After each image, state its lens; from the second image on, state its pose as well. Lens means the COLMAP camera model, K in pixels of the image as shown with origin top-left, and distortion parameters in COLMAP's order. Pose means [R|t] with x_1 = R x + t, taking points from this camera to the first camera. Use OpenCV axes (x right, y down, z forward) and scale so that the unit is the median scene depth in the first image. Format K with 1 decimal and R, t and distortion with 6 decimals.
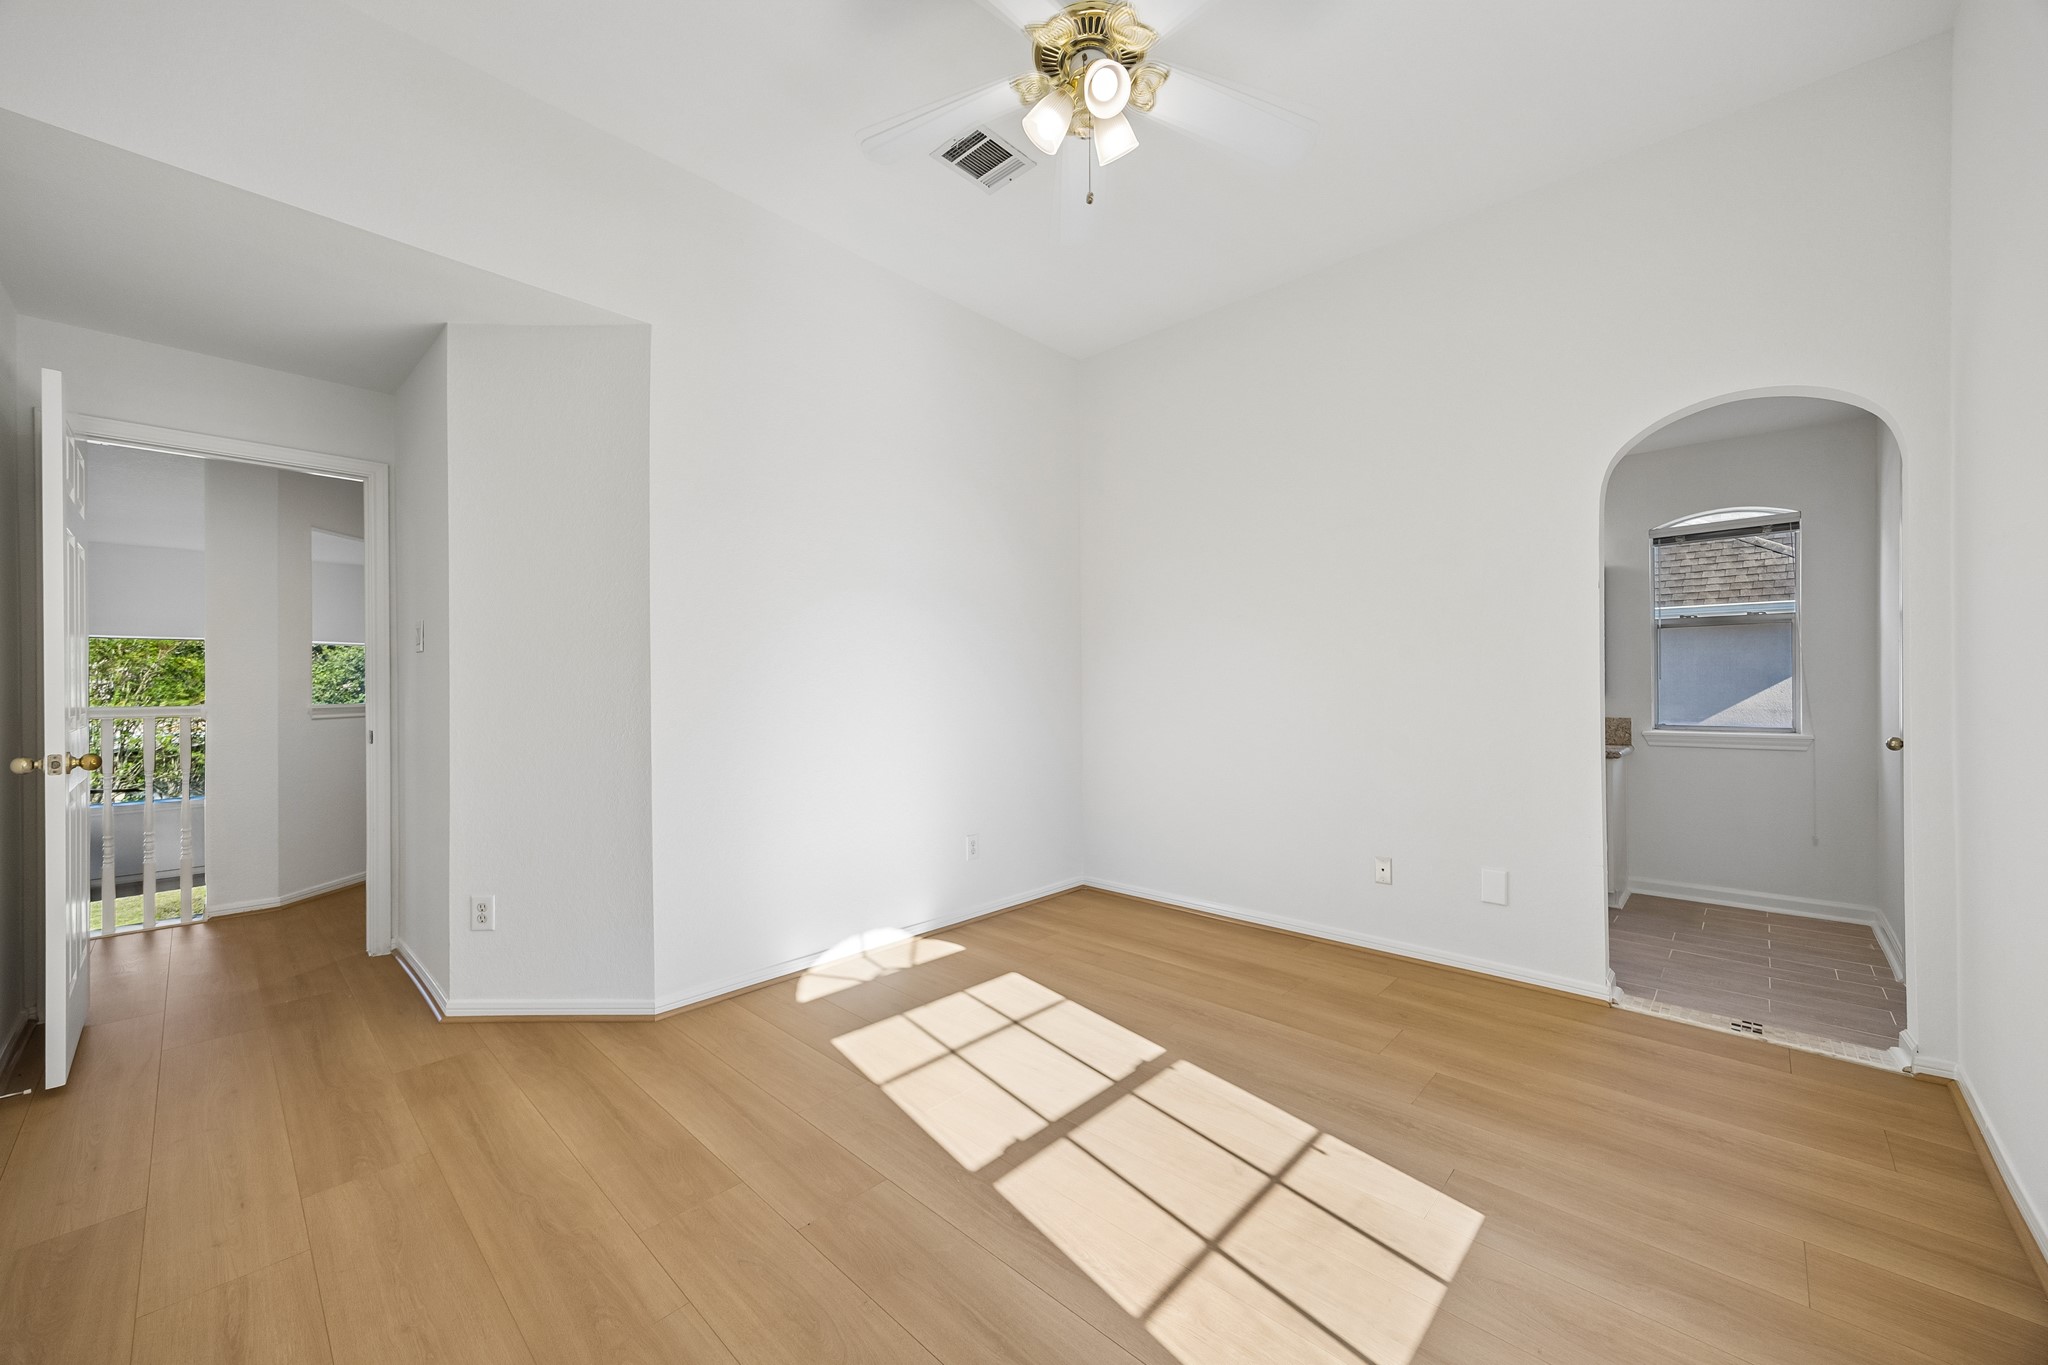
lens RADIAL K [[771.6, 0, 1024.0], [0, 771.6, 682.5], [0, 0, 1]] dist [-0.000174, 0.000010]
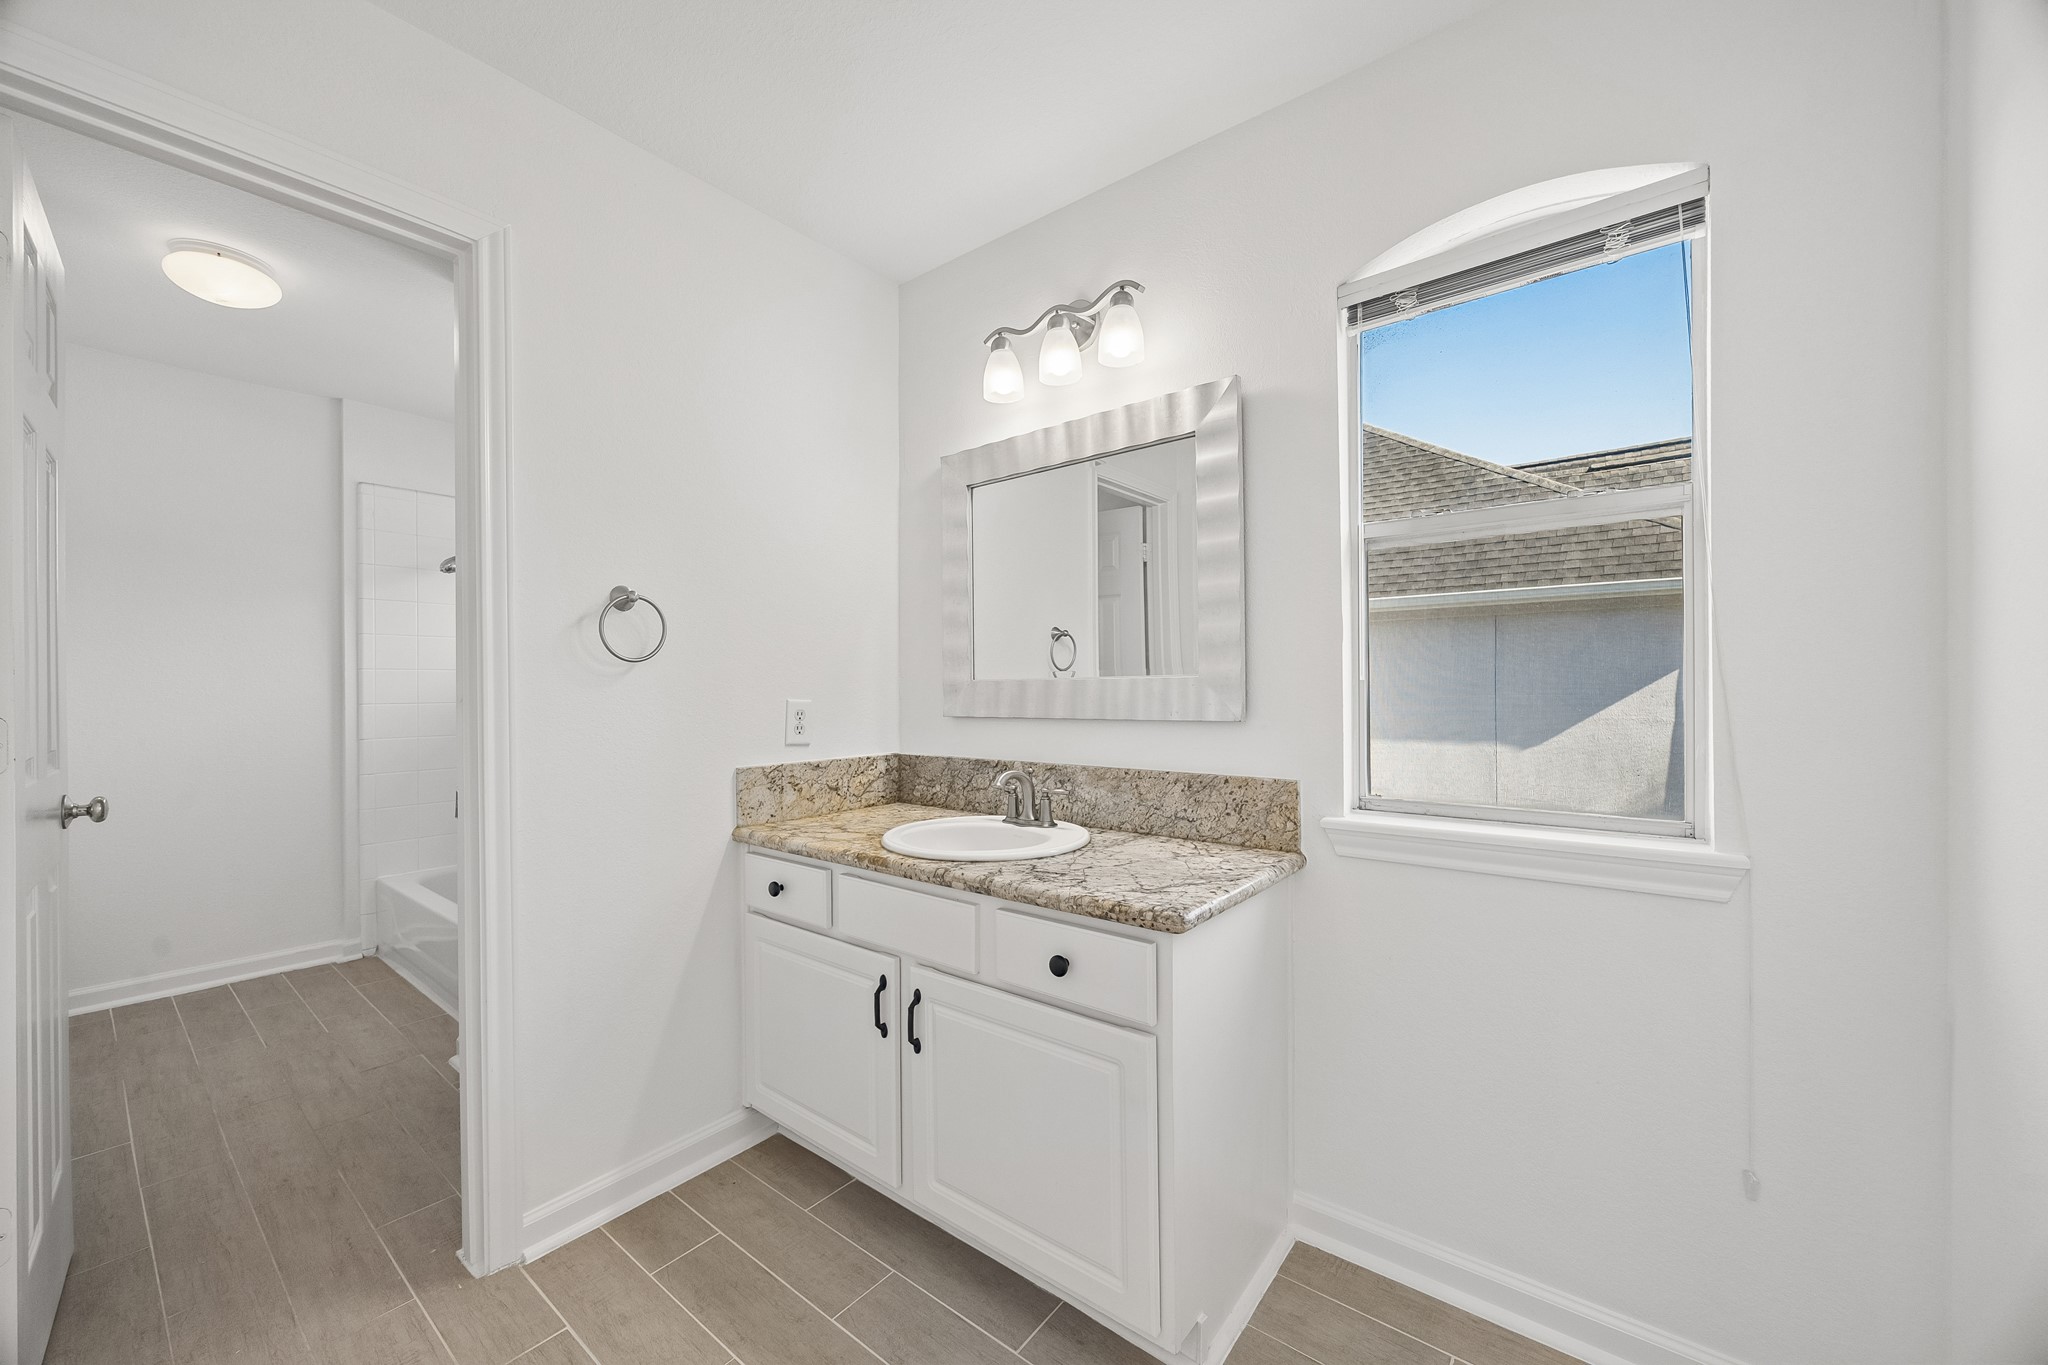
lens RADIAL K [[771.6, 0, 1024.0], [0, 771.6, 682.5], [0, 0, 1]] dist [-0.000174, 0.000010]
pose [[0.995634, -0.001542, 0.093330, 0.260504], [0.001455, 0.999998, 0.001007, -0.002017], [-0.093331, -0.000867, 0.995635, 0.265831]]
